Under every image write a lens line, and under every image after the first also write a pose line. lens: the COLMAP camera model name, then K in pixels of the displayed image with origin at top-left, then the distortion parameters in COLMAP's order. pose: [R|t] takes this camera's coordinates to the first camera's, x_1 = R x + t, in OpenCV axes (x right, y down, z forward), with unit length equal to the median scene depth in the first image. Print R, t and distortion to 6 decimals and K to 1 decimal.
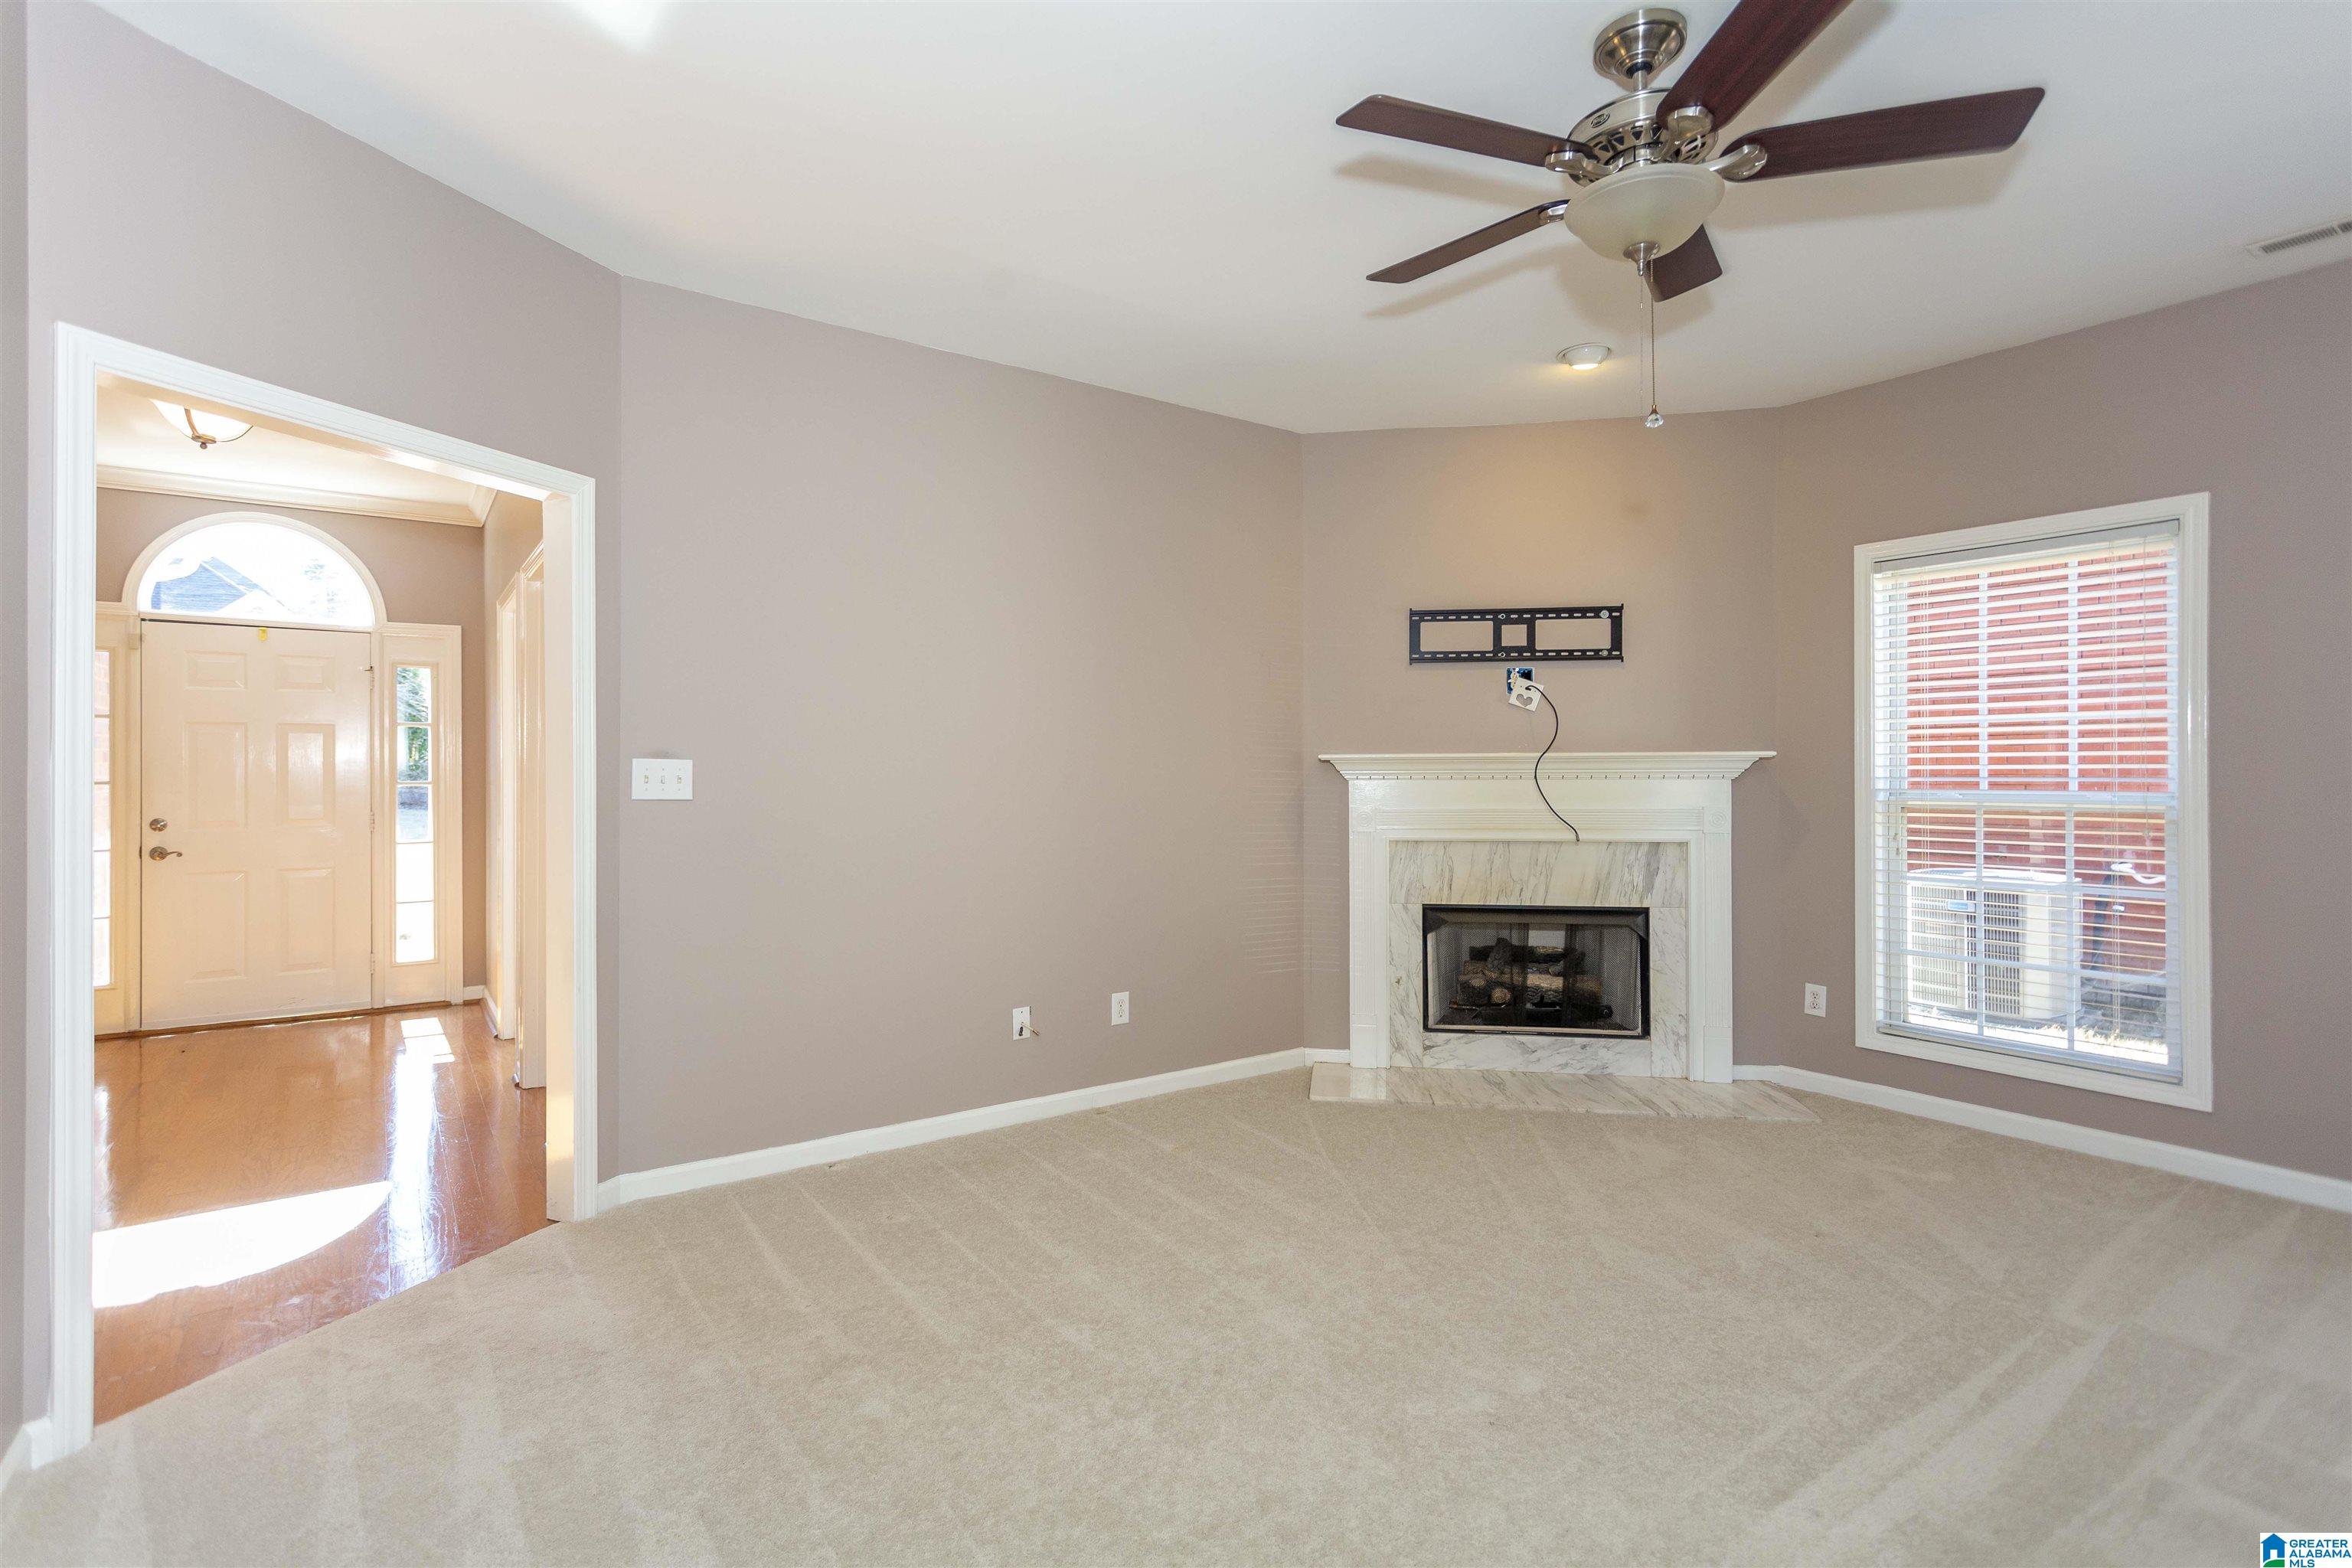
lens RADIAL K [[1103.0, 0, 1165.1], [0, 1103.0, 766.6], [0, 0, 1]] dist [0.000566, 0.000223]
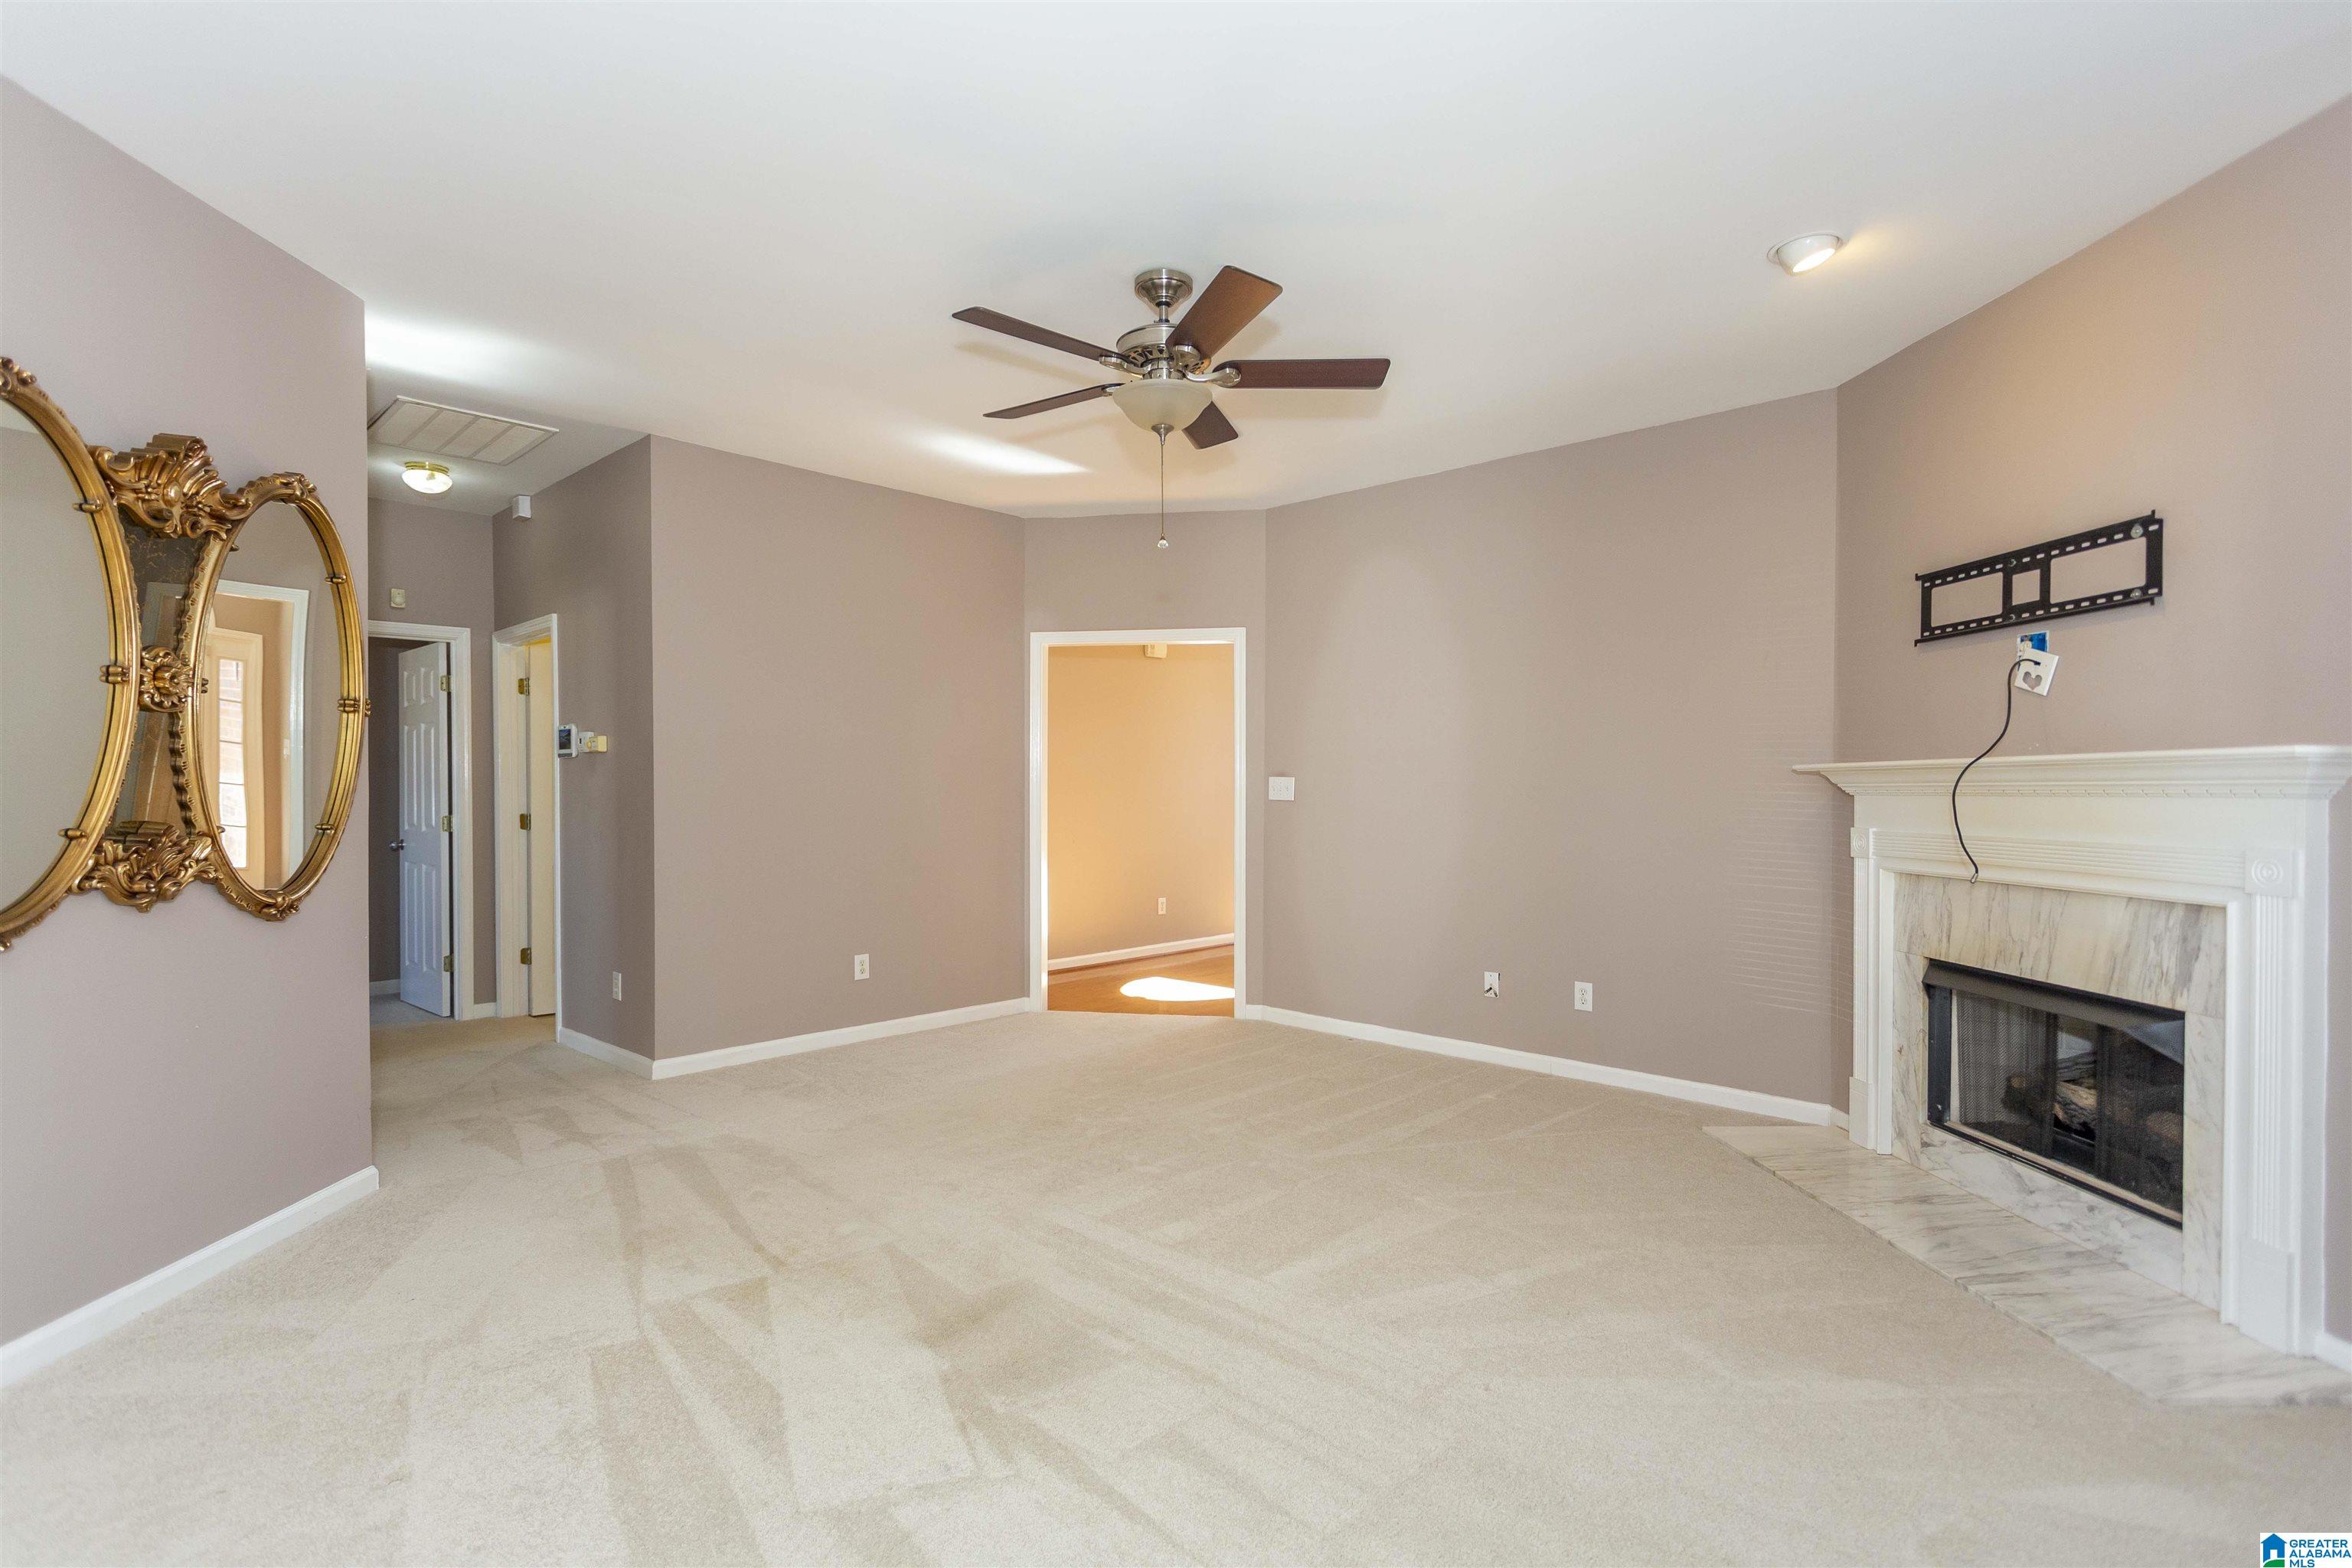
lens RADIAL K [[1119.6, 0, 1176.6], [0, 1119.6, 796.2], [0, 0, 1]] dist [0.000441, 0.000601]
pose [[0.204748, 0.009720, -0.978766, 0.901847], [0.002807, 0.999941, 0.010518, 0.003070], [0.978811, -0.004901, 0.204709, 0.336619]]
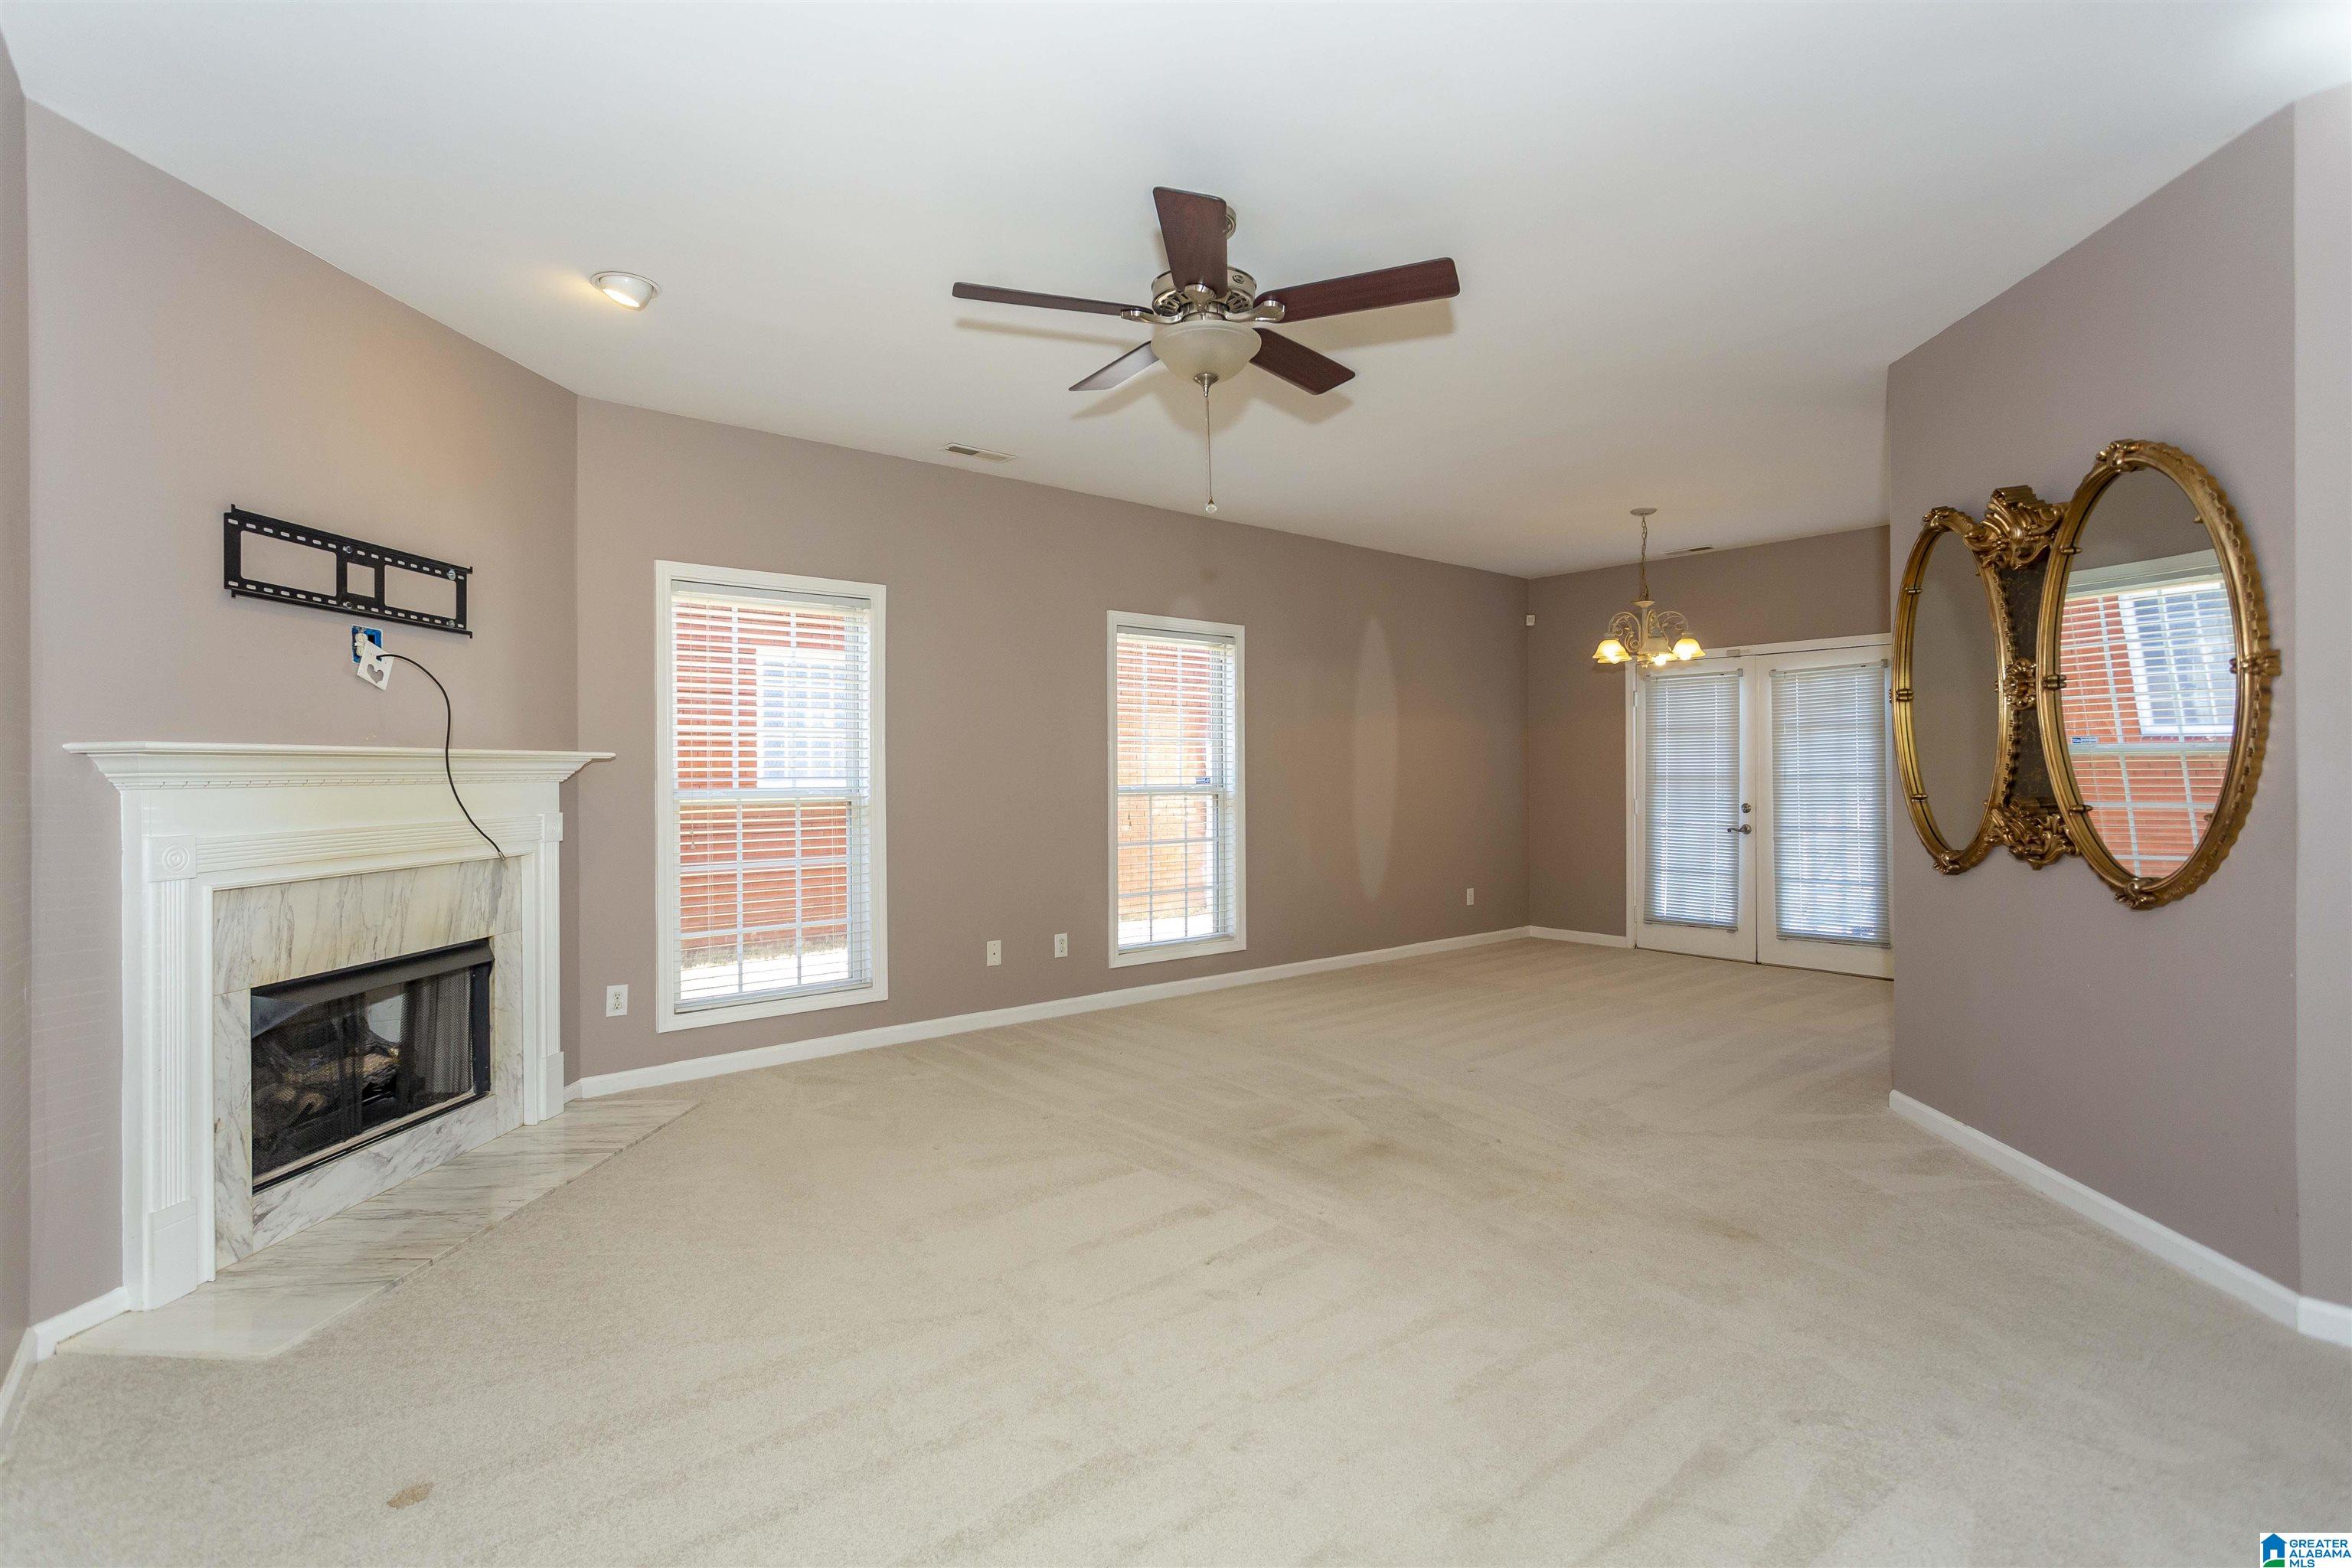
lens RADIAL K [[1103.0, 0, 1165.1], [0, 1103.0, 766.6], [0, 0, 1]] dist [0.000566, 0.000223]
pose [[-0.073710, 0.006728, 0.997257, -0.425673], [0.000933, 0.999977, -0.006678, 0.005269], [-0.997279, 0.000439, -0.073715, 0.543770]]
